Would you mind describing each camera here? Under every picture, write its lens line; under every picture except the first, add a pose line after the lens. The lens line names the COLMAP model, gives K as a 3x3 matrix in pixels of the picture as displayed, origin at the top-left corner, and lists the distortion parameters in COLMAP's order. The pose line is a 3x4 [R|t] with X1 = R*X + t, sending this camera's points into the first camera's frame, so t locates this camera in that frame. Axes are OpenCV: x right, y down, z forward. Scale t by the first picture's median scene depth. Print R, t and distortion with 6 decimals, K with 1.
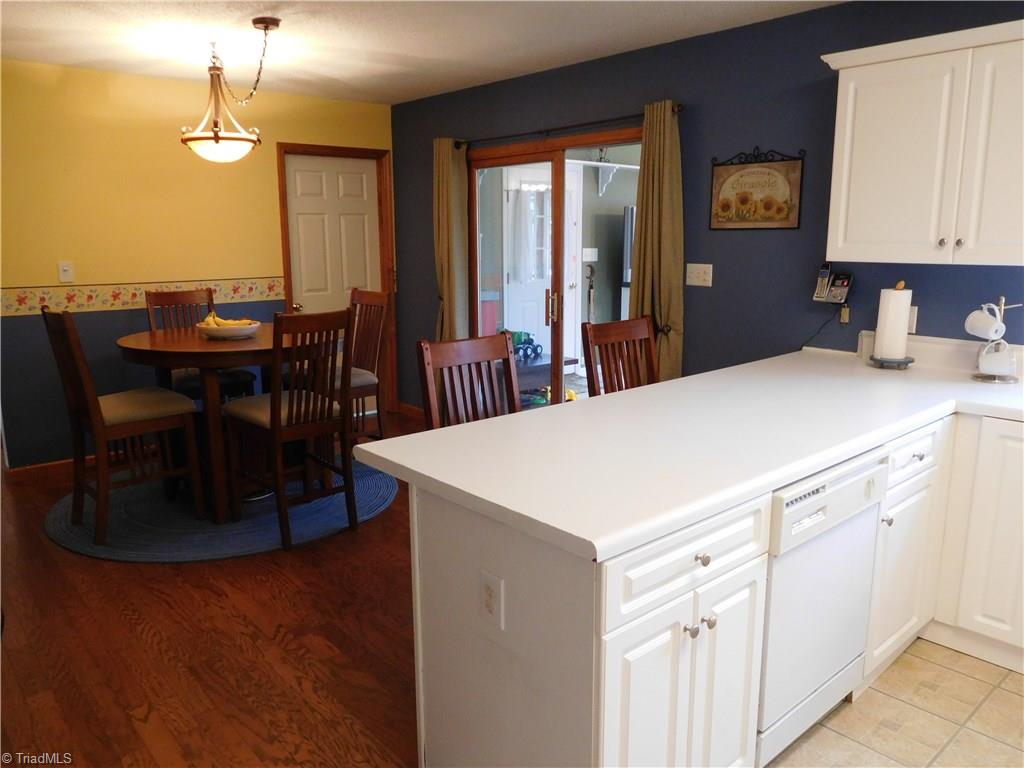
lens RADIAL K [[759.3, 0, 511.4], [0, 759.3, 389.2], [0, 0, 1]] dist [-0.025666, 0.007034]
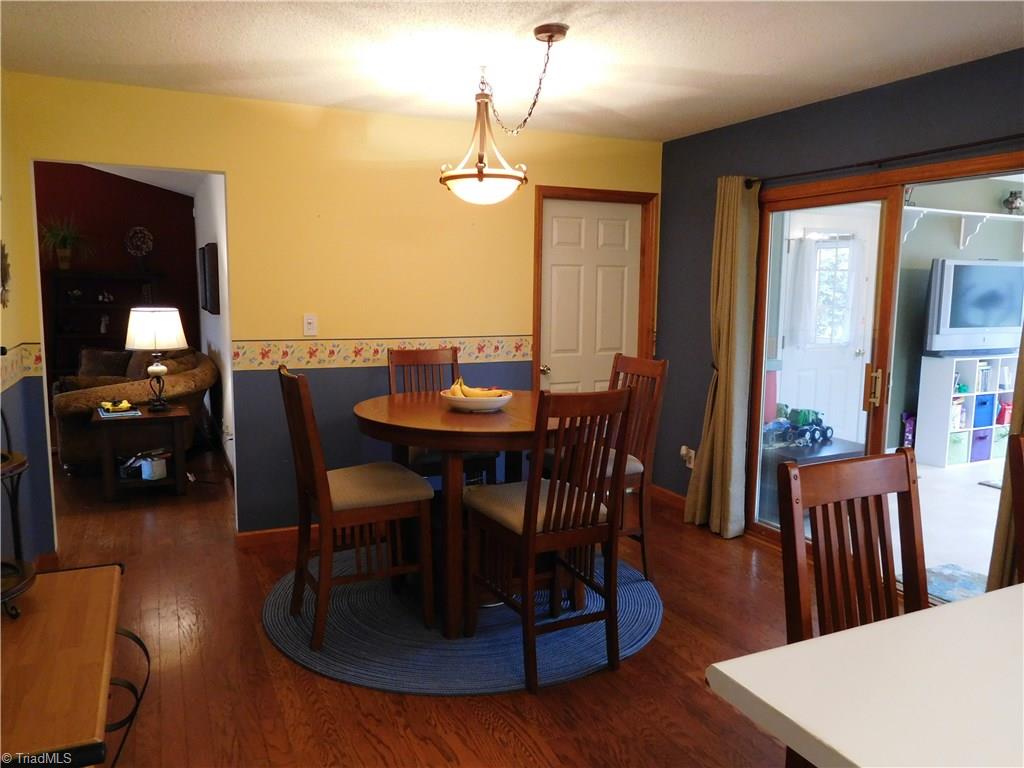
lens RADIAL K [[759.3, 0, 511.7], [0, 759.3, 381.7], [0, 0, 1]] dist [-0.025666, 0.007034]
pose [[0.959902, 0.046036, -0.276529, -0.104026], [-0.066802, 0.995571, -0.066148, -0.046325], [0.272259, 0.081968, 0.958726, 0.201327]]
